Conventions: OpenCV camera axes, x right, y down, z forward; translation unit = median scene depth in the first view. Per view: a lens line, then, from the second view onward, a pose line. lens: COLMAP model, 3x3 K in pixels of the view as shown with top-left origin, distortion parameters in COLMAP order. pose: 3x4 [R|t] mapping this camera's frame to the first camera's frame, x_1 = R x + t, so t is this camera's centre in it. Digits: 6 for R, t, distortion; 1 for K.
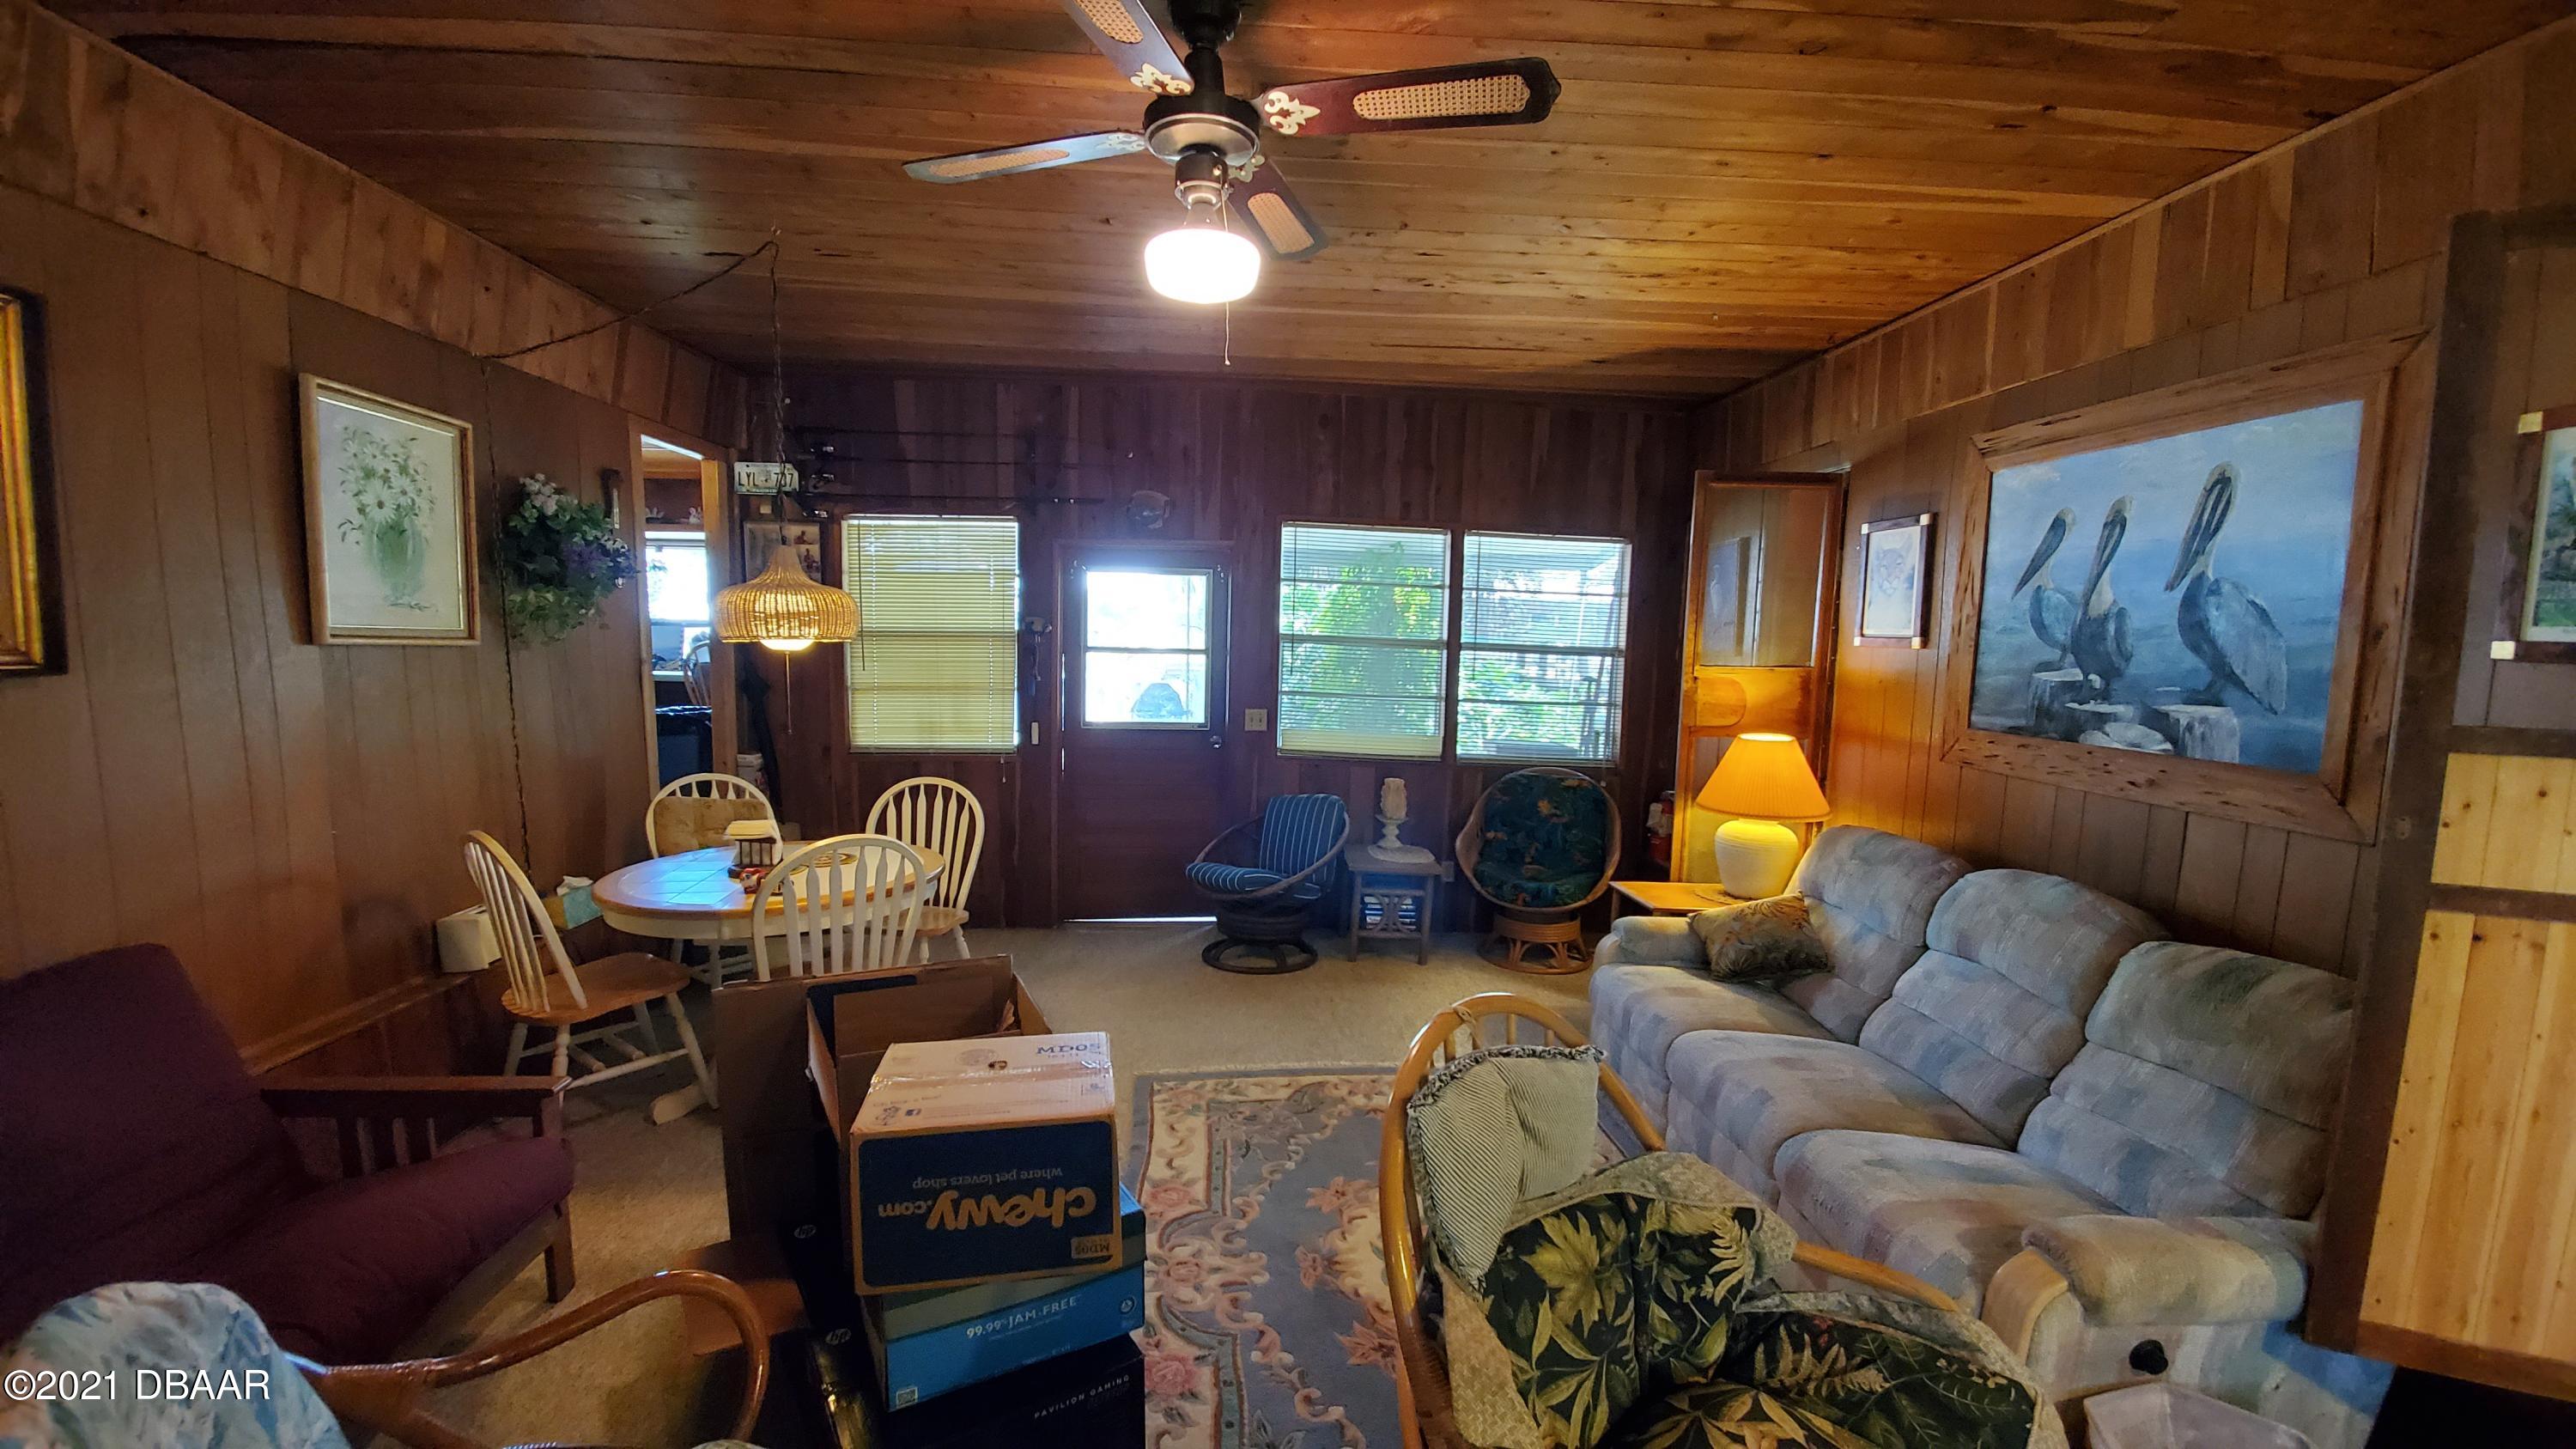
lens RADIAL K [[1022.0, 0, 1263.5], [0, 1022.0, 748.9], [0, 0, 1]] dist [0.014261, -0.016073]
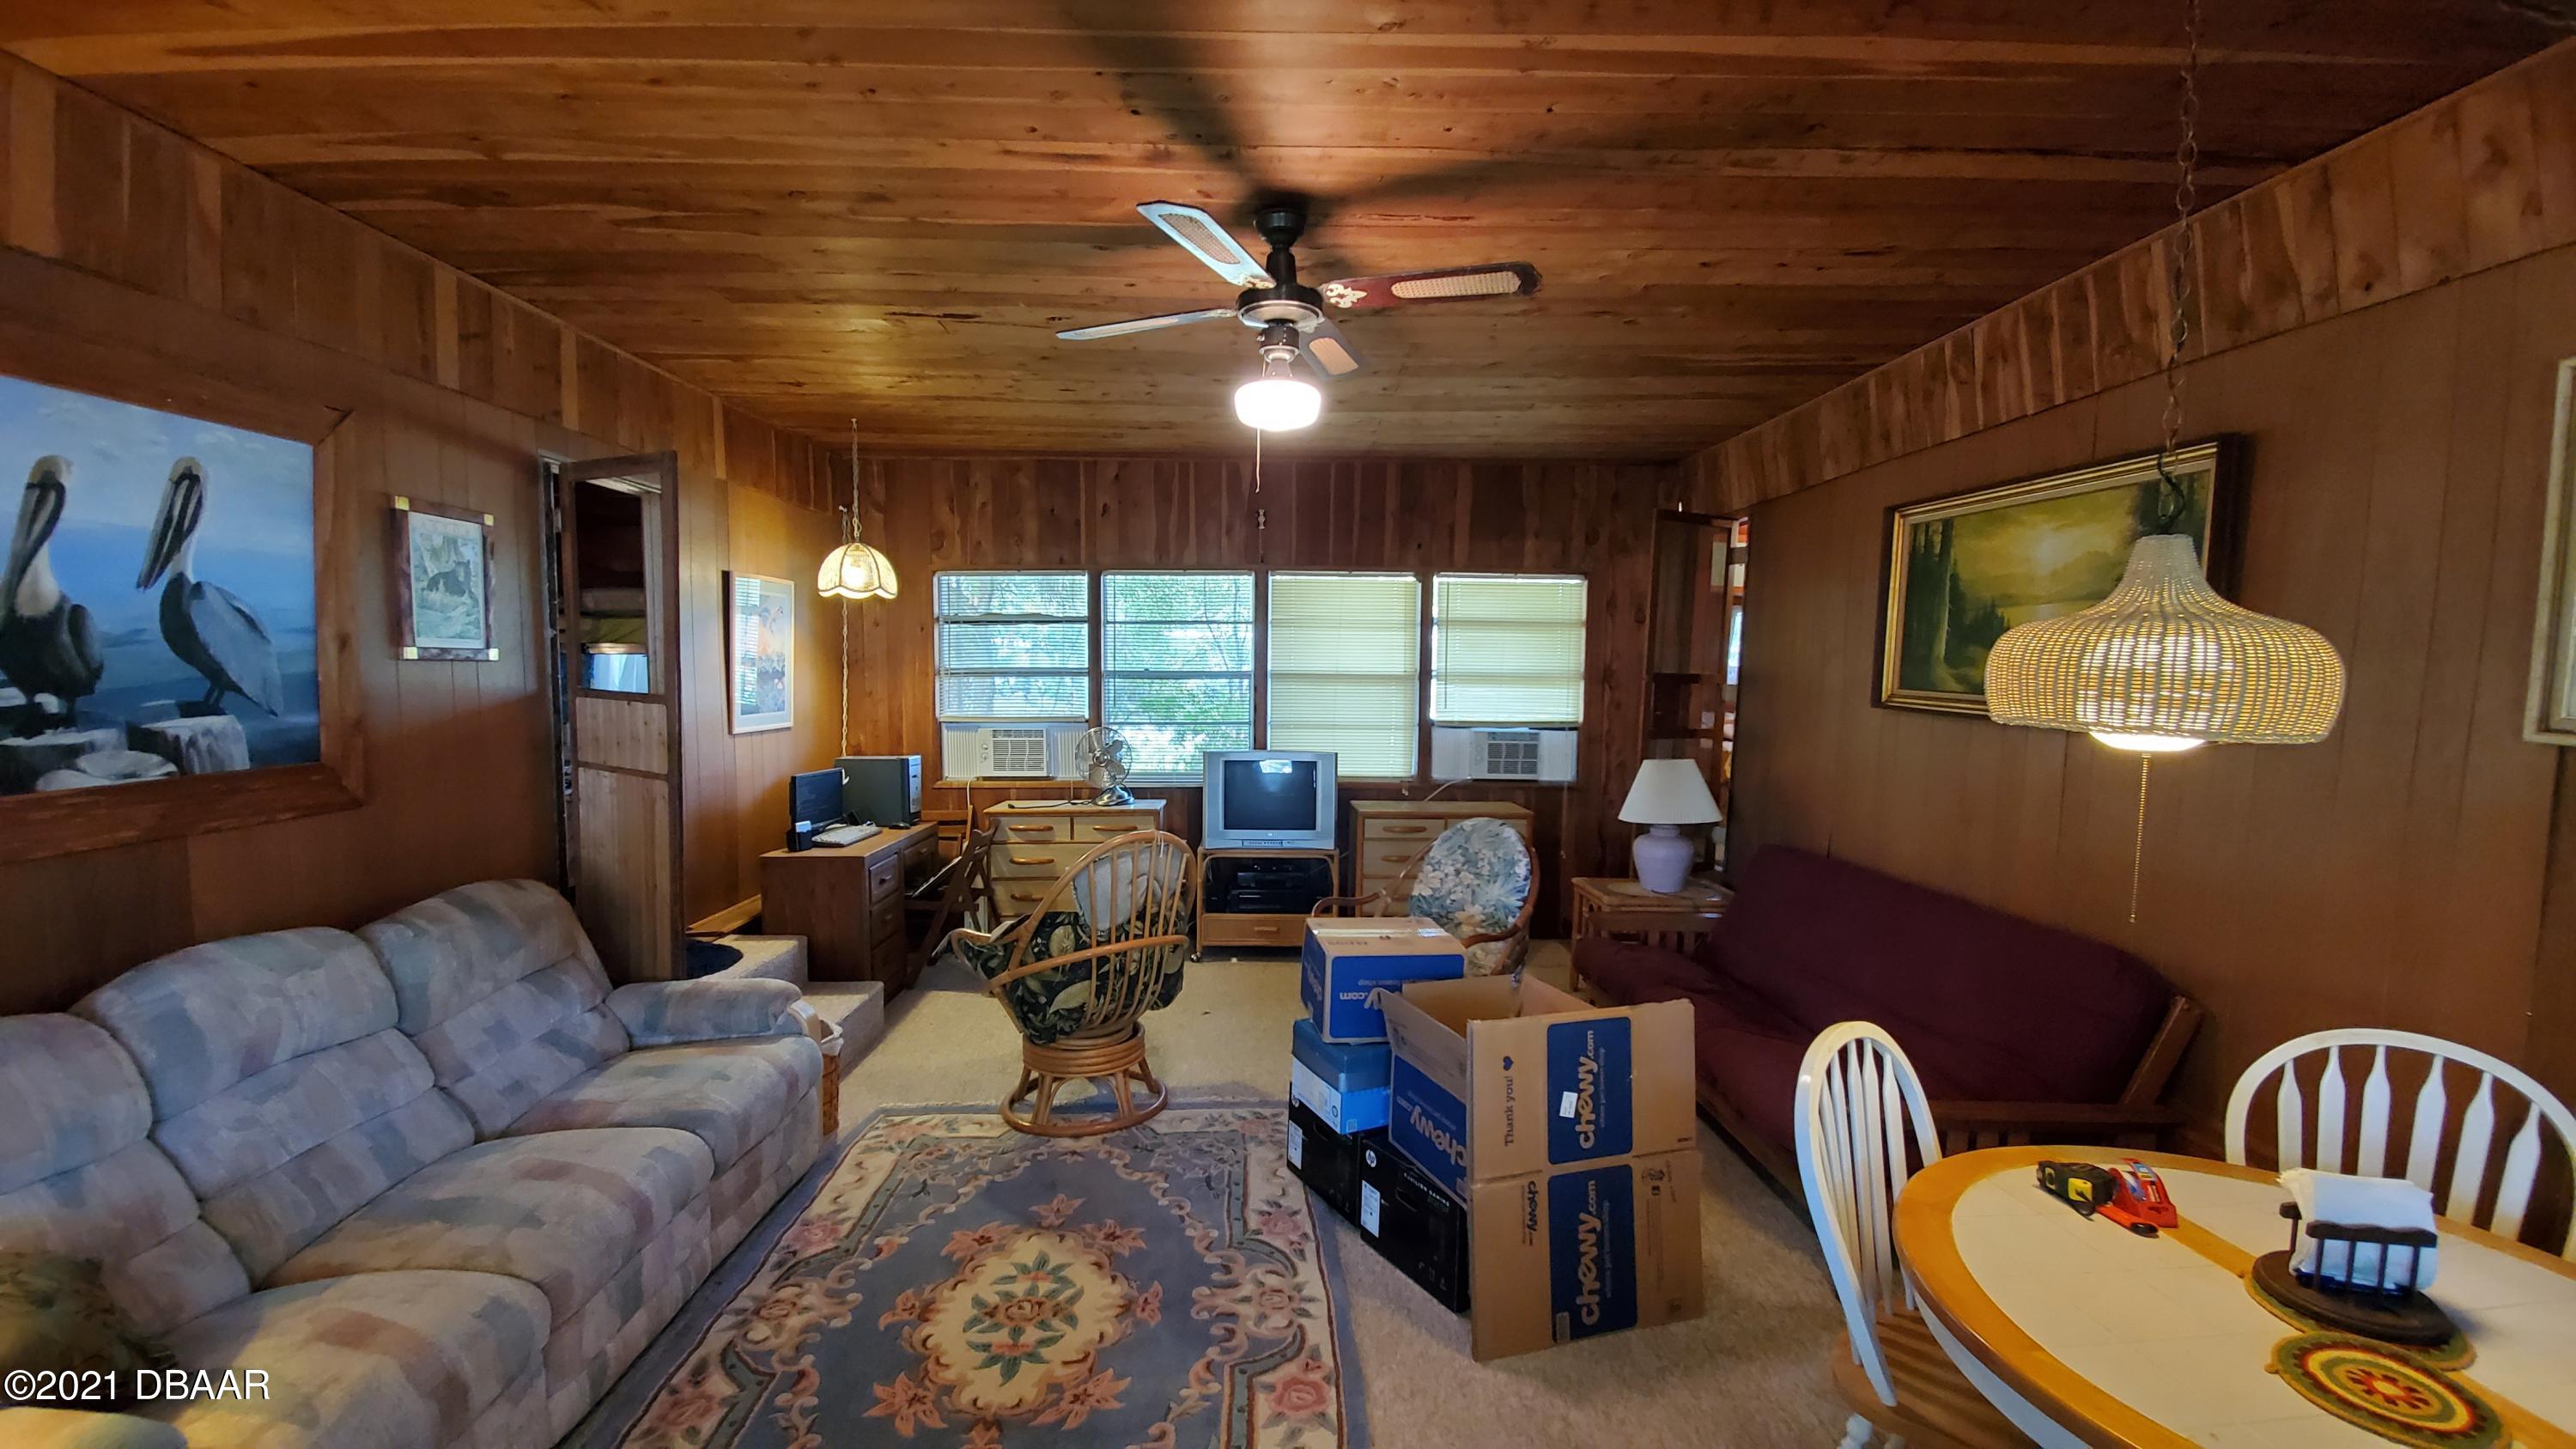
lens RADIAL K [[1022.0, 0, 1263.5], [0, 1022.0, 748.9], [0, 0, 1]] dist [0.014261, -0.016073]
pose [[-0.998474, -0.038168, 0.039901, -0.072520], [-0.029677, 0.980330, 0.195122, -0.190802], [-0.046563, 0.193641, -0.979967, 1.595349]]
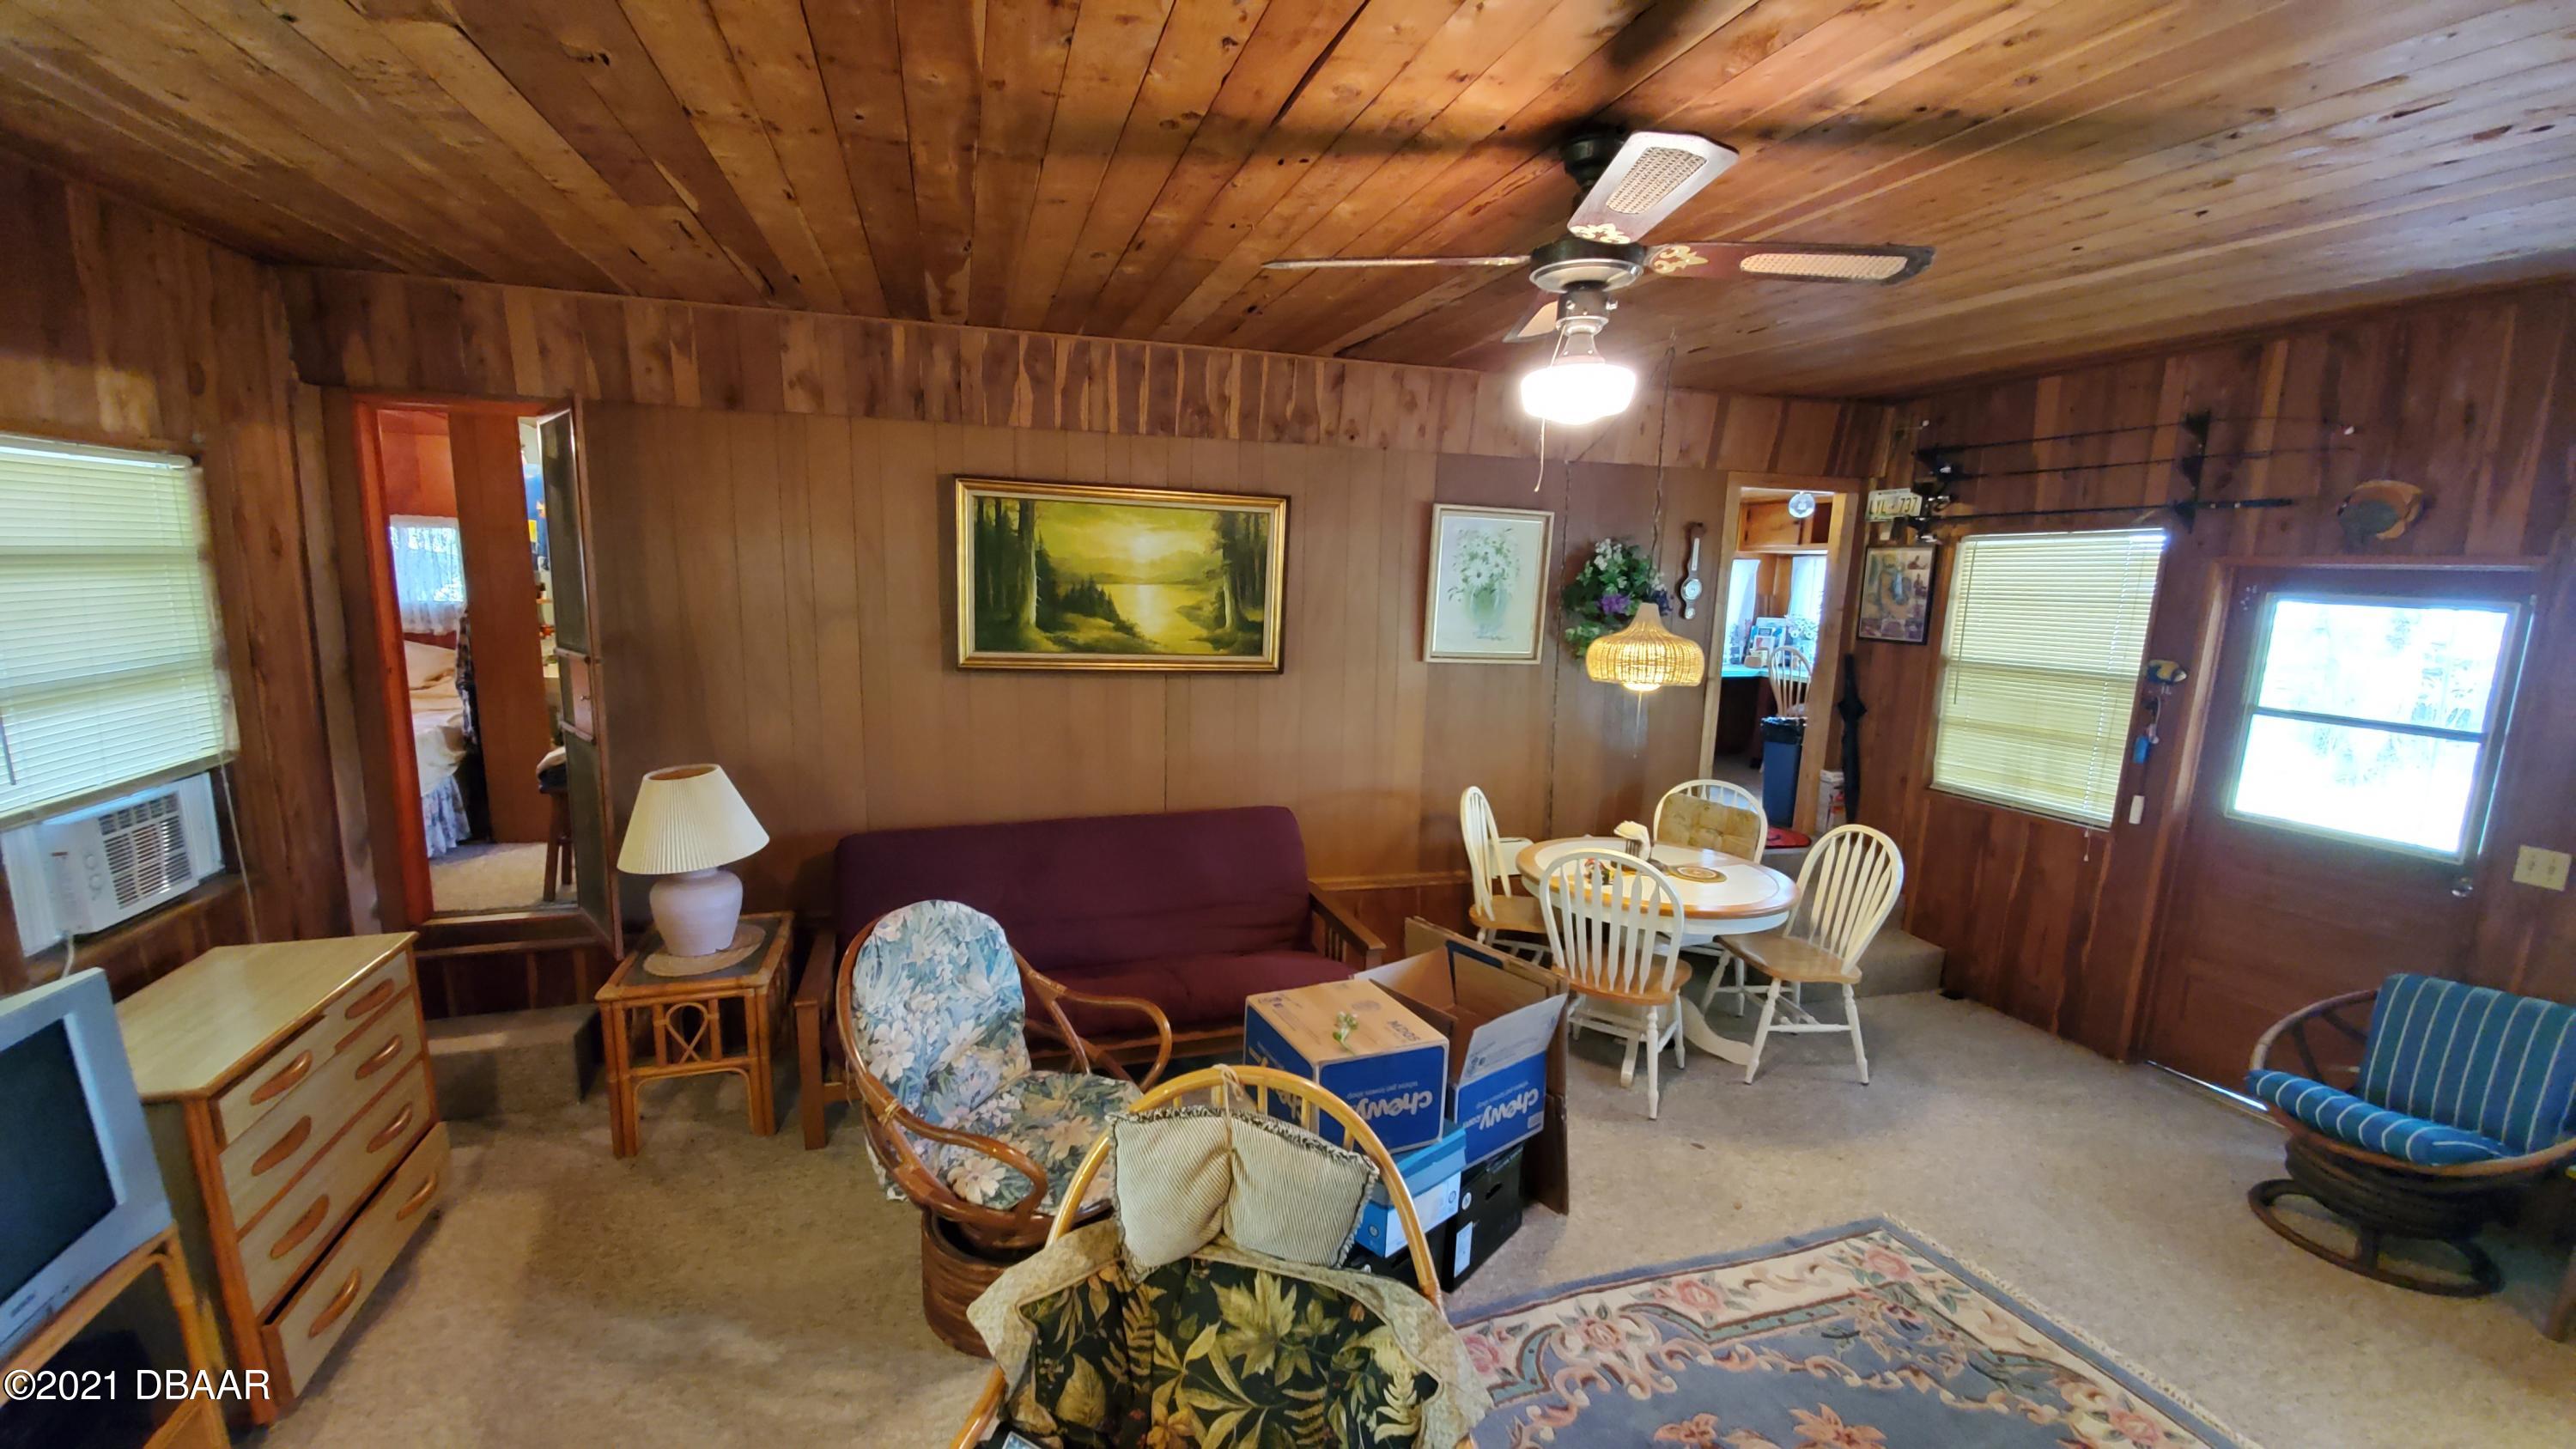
lens RADIAL K [[1015.5, 0, 1275.5], [0, 1015.5, 748.9], [0, 0, 1]] dist [-0.001947, -0.000341]
pose [[0.244970, 0.159279, -0.956358, 0.614290], [-0.128276, 0.983066, 0.130869, -0.137916], [0.961007, 0.090619, 0.261253, 0.303310]]
